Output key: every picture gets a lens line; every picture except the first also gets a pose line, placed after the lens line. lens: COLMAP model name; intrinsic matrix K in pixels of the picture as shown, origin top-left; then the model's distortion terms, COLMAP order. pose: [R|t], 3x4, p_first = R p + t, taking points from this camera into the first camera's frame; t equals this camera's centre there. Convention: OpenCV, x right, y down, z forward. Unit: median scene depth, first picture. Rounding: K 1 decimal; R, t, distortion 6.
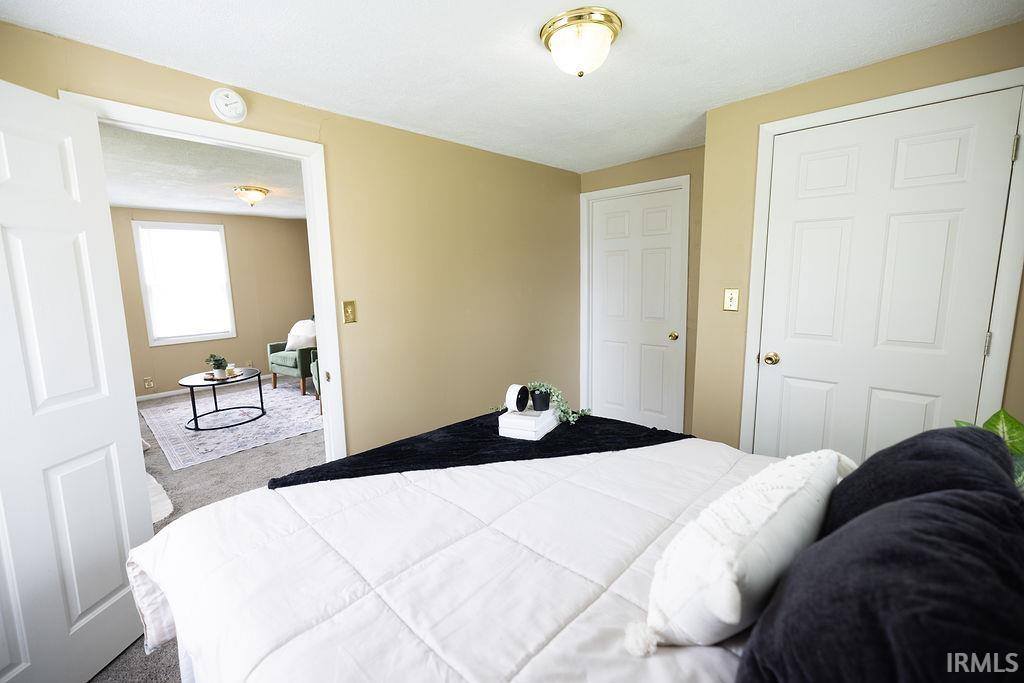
lens RADIAL K [[440.4, 0, 508.1], [0, 440.4, 330.6], [0, 0, 1]] dist [-0.000710, 0.000327]
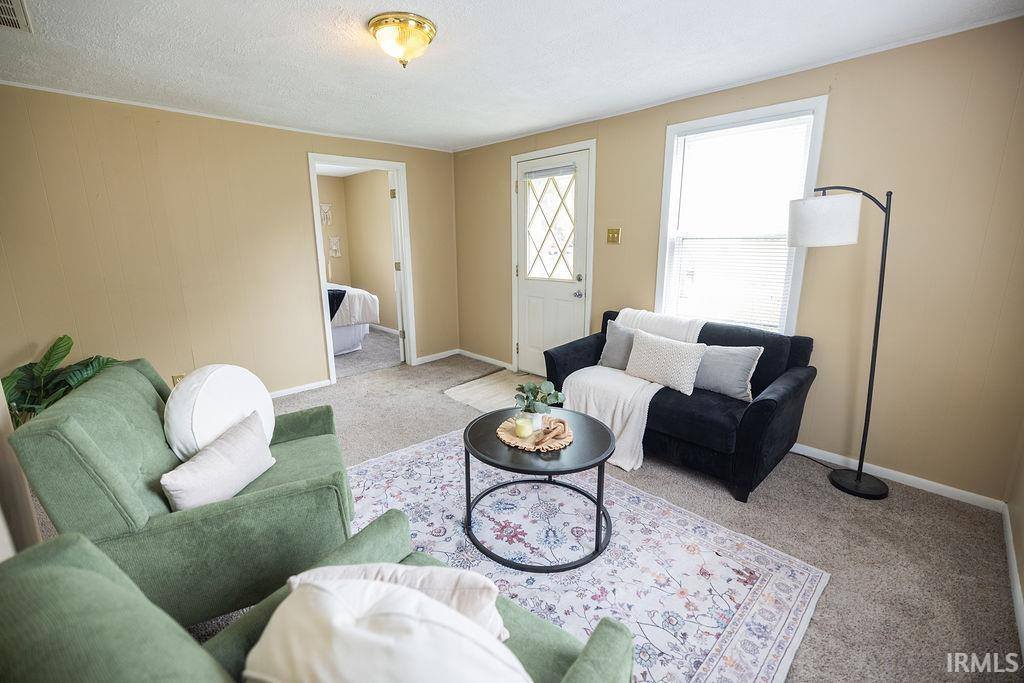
lens RADIAL K [[440.4, 0, 508.1], [0, 440.4, 330.6], [0, 0, 1]] dist [-0.000710, 0.000327]
pose [[-0.998449, 0.018998, 0.052330, -1.084061], [0.034968, 0.945421, 0.323970, -0.251153], [-0.043319, 0.325297, -0.944619, 2.355173]]
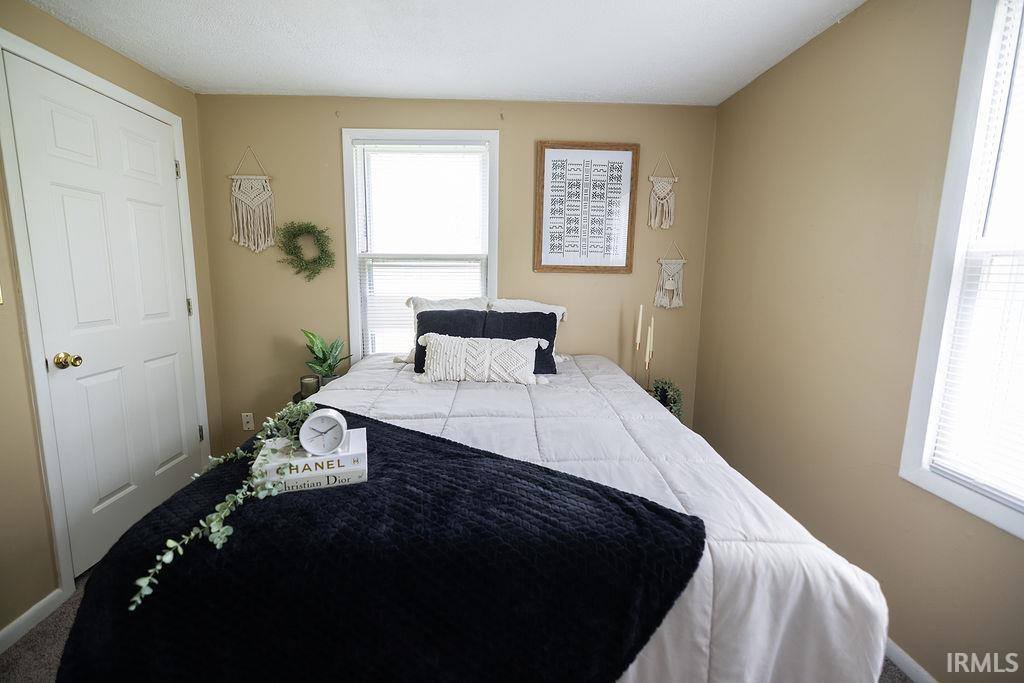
lens RADIAL K [[429.2, 0, 511.0], [0, 429.2, 328.7], [0, 0, 1]] dist [-0.000006, -0.000186]
pose [[-0.723140, -0.081244, 0.685907, -0.394744], [0.091870, 0.972921, 0.212096, -0.066048], [-0.684564, 0.216390, -0.696094, 0.834379]]
